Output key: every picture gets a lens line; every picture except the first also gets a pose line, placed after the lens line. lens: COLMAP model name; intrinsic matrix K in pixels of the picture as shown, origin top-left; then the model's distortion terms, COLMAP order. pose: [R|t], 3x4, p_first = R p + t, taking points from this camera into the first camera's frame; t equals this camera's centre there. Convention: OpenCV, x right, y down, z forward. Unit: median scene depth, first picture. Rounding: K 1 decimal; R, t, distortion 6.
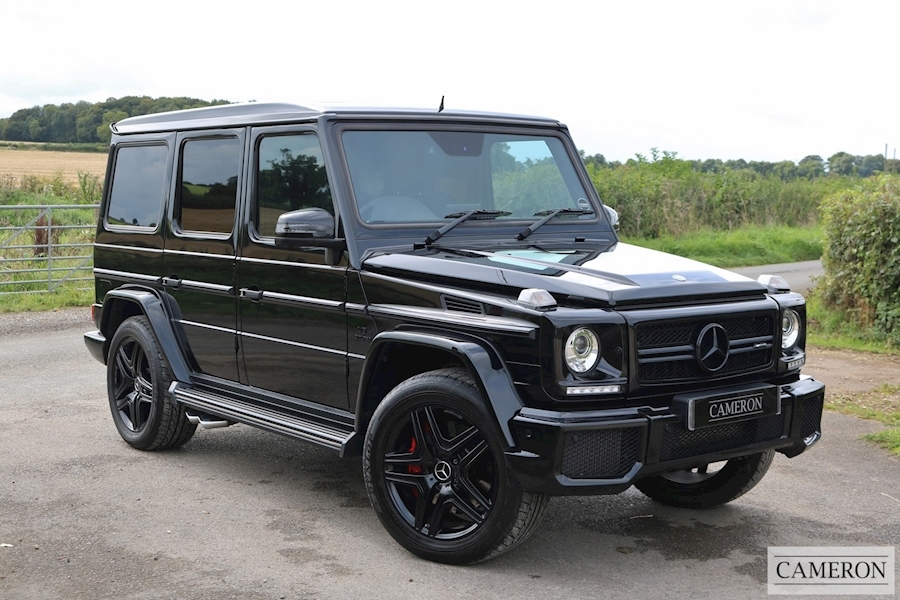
lens RADIAL K [[1318.7, 0, 435.9], [0, 1318.7, 328.6], [0, 0, 1]] dist [-0.049383, 0.000000]
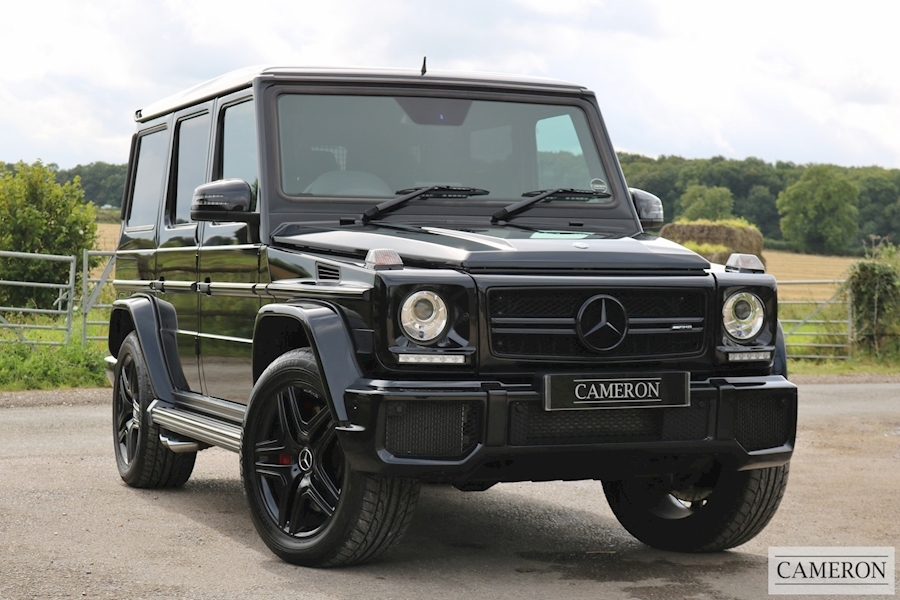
lens RADIAL K [[2036.3, 0, 456.8], [0, 2036.3, 331.3], [0, 0, 1]] dist [-0.038235, 0.000000]
pose [[0.959880, 0.014536, -0.280034, 0.456379], [-0.038696, 0.995968, -0.080940, 0.121337], [0.277728, 0.088529, 0.956572, -0.270222]]
